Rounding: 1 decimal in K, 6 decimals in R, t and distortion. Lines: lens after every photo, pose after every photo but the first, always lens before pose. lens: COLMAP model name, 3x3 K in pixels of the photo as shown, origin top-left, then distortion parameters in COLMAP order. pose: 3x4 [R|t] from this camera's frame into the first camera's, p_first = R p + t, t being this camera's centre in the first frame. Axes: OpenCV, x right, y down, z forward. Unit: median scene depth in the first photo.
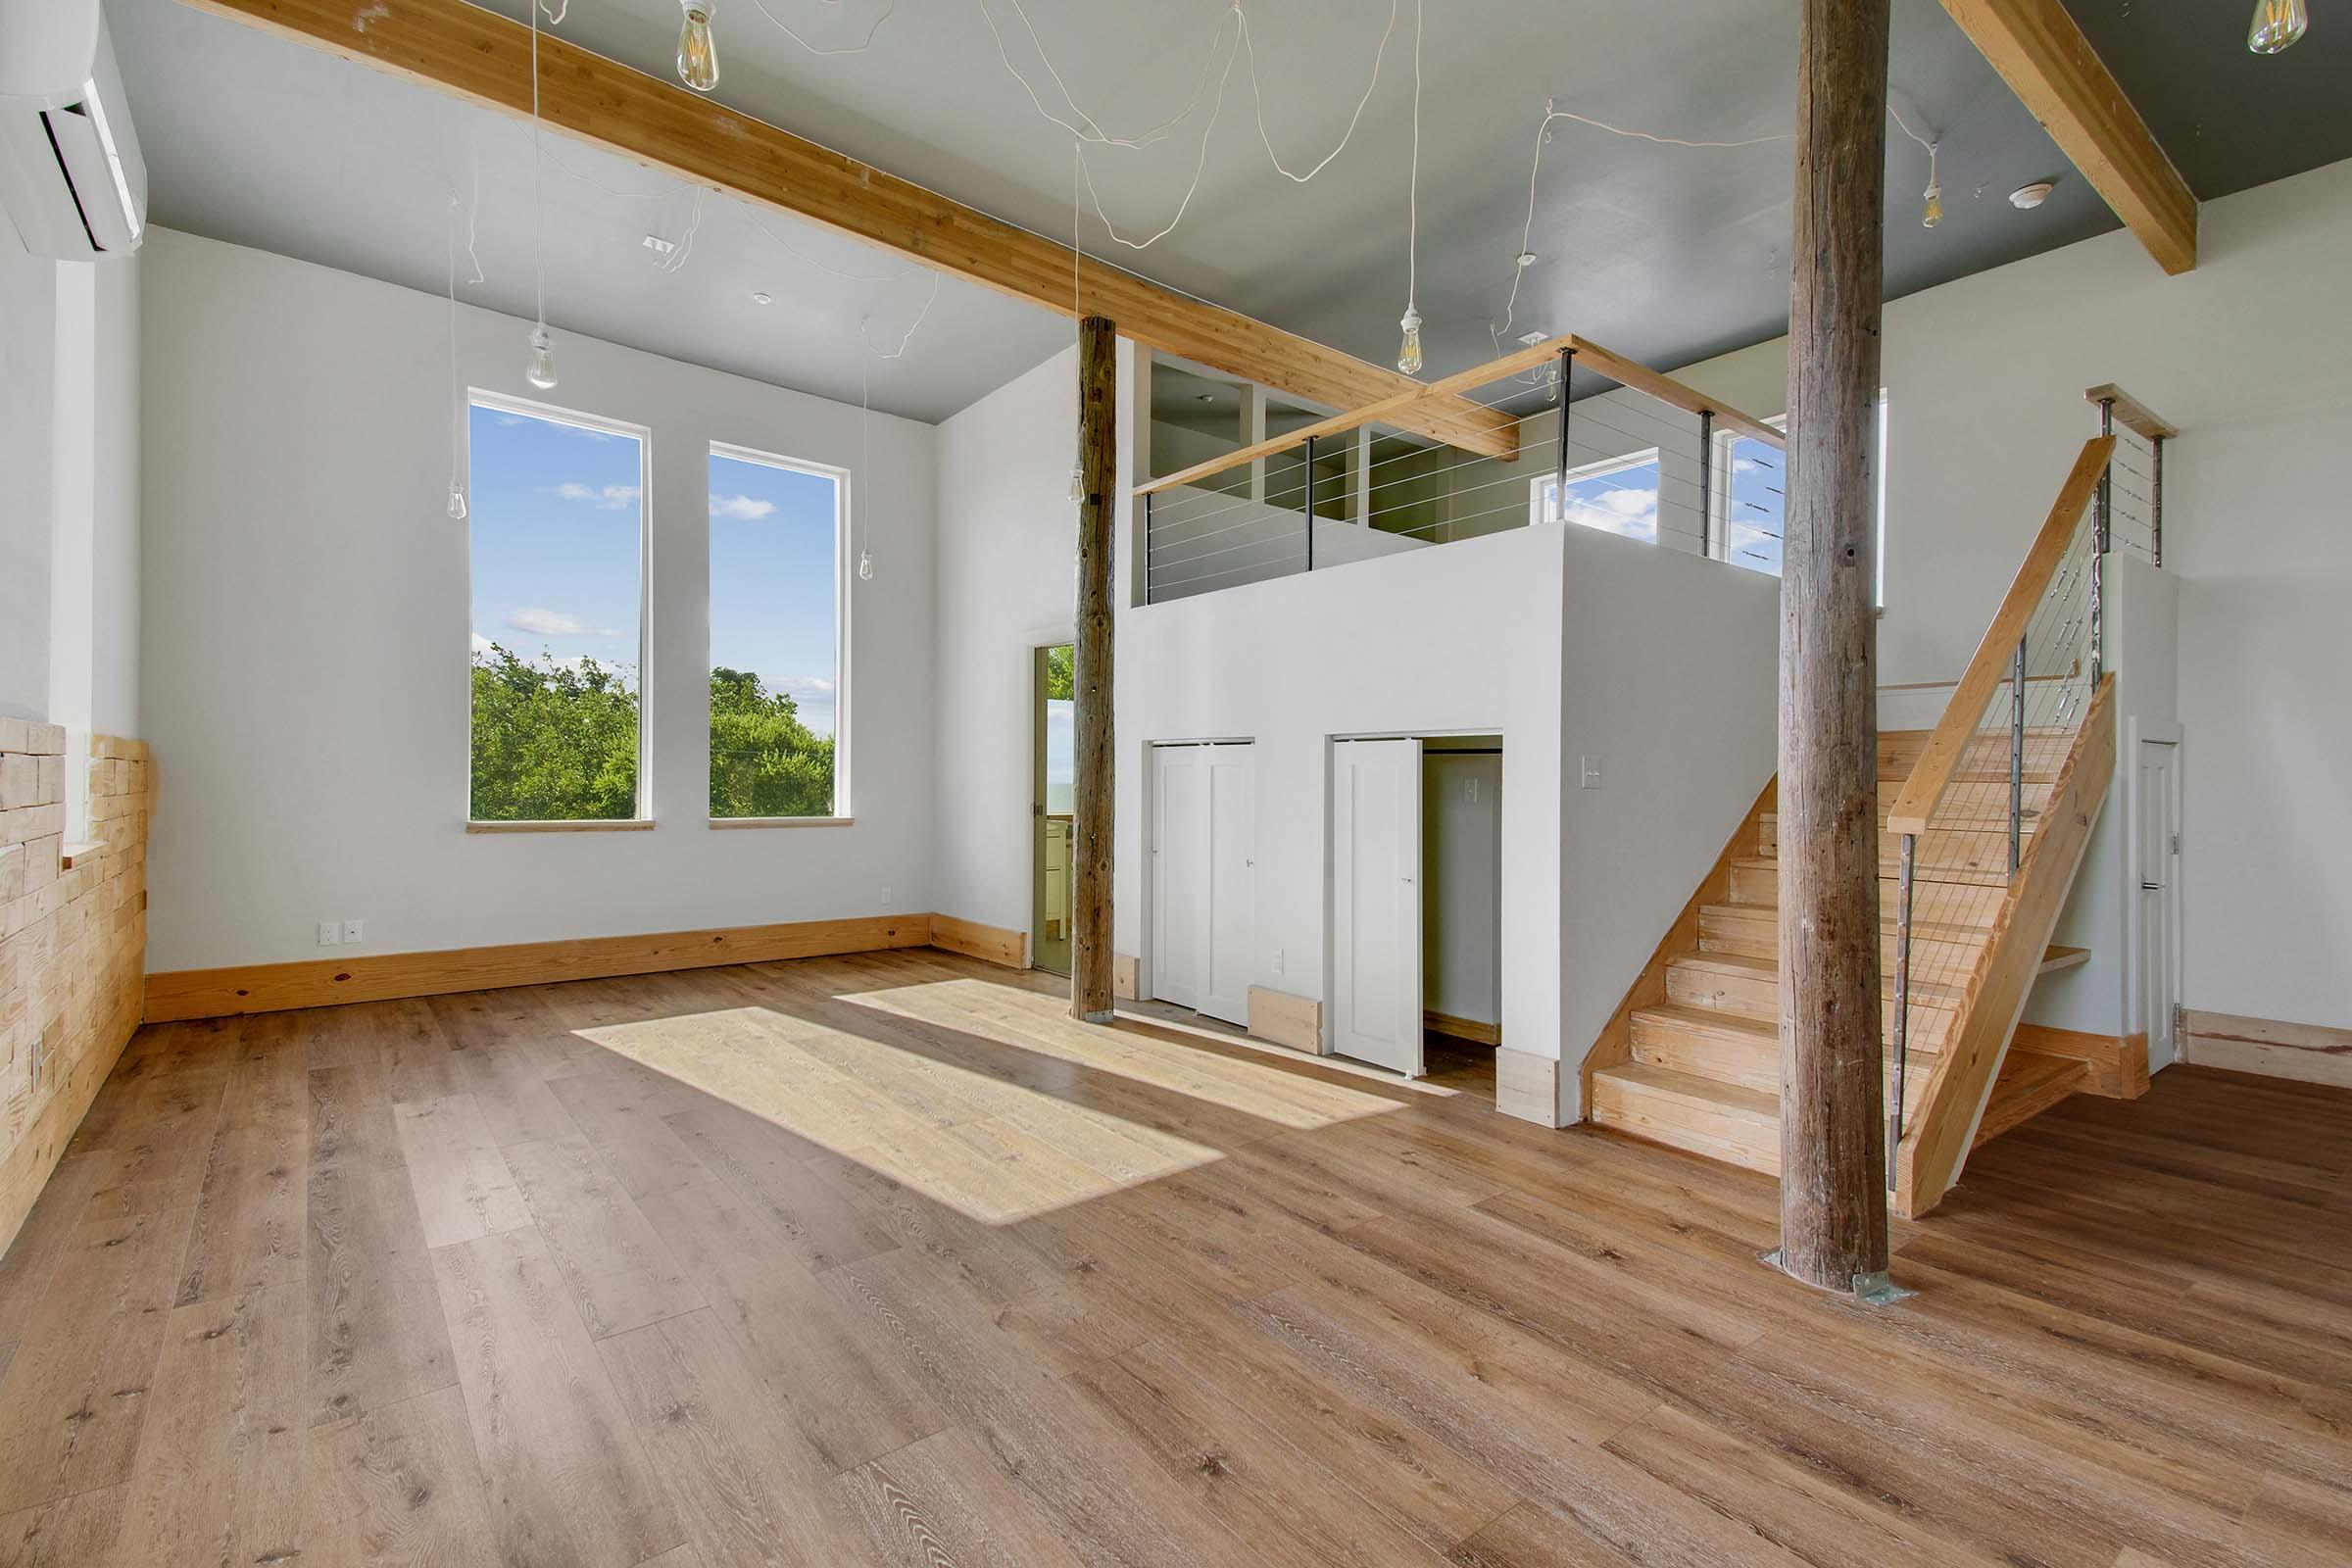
lens RADIAL K [[1072.6, 0, 1179.9], [0, 1072.6, 782.9], [0, 0, 1]] dist [0.050536, -0.021401]
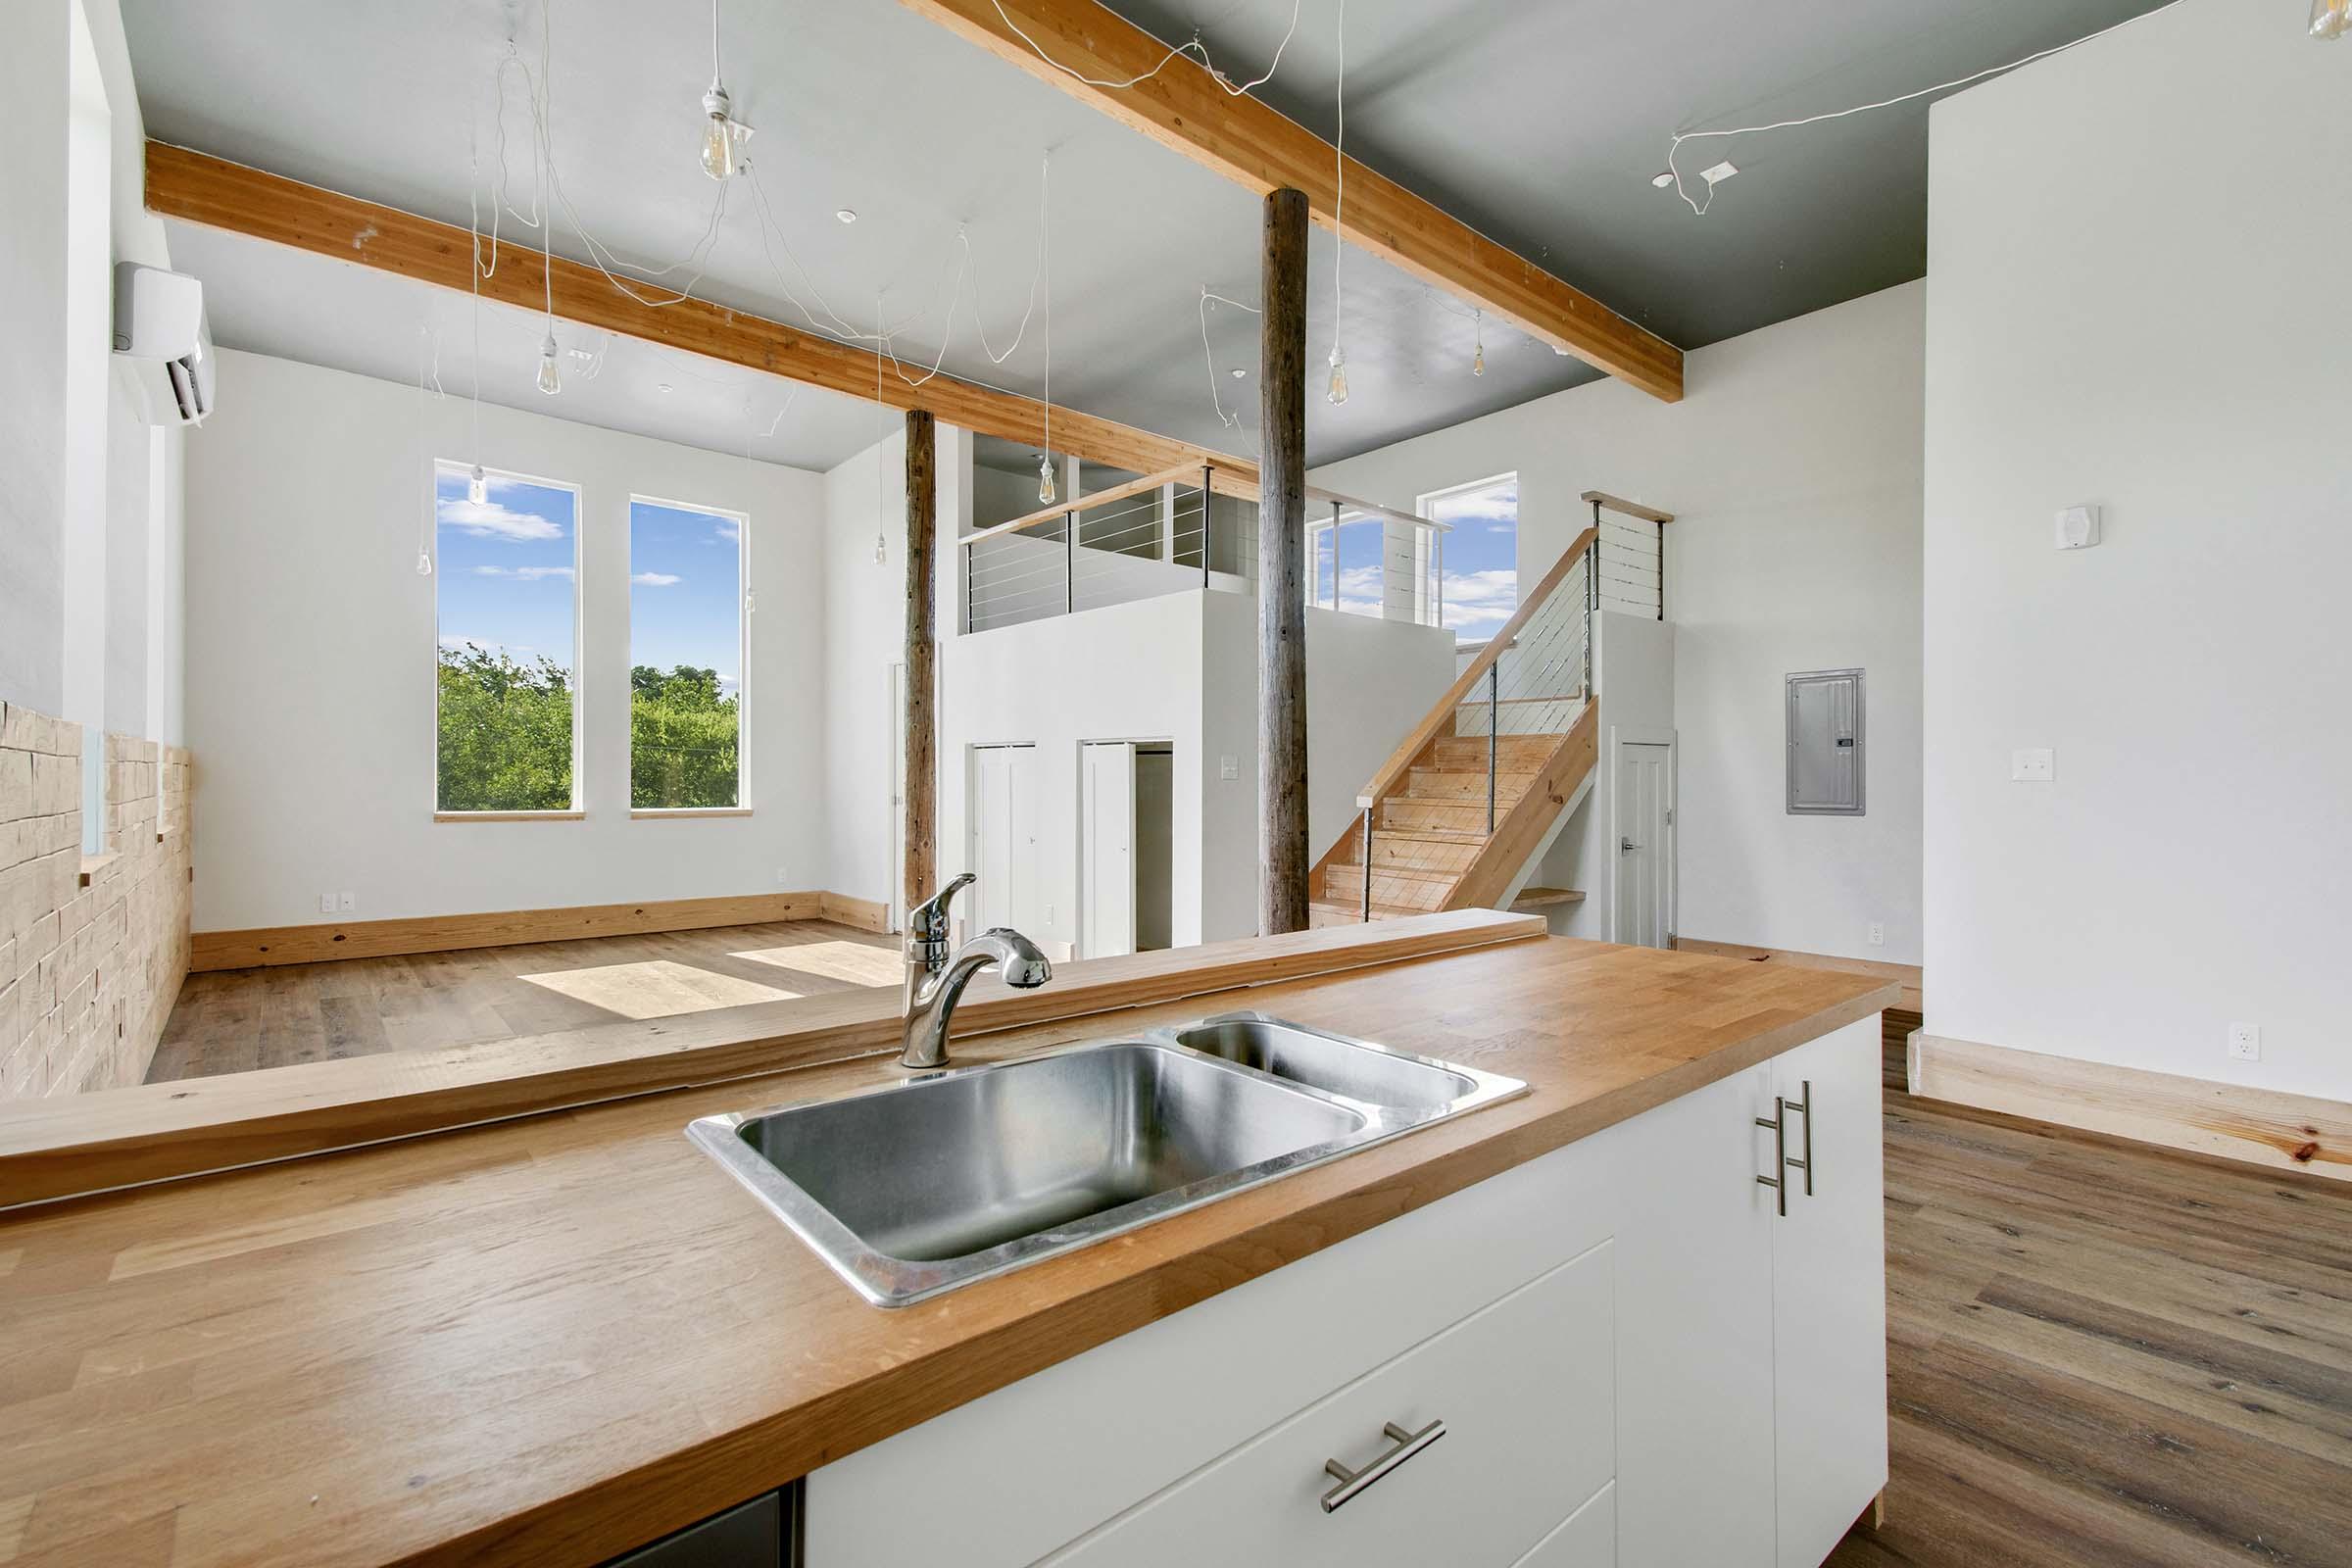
lens RADIAL K [[1029.5, 0, 1104.0], [0, 1029.5, 783.9], [0, 0, 1]] dist [-0.010689, -0.000752]
pose [[0.999974, -0.006275, -0.003424, 0.141042], [0.006292, 0.999968, 0.005036, 0.002082], [0.003393, -0.005057, 0.999981, -0.202544]]
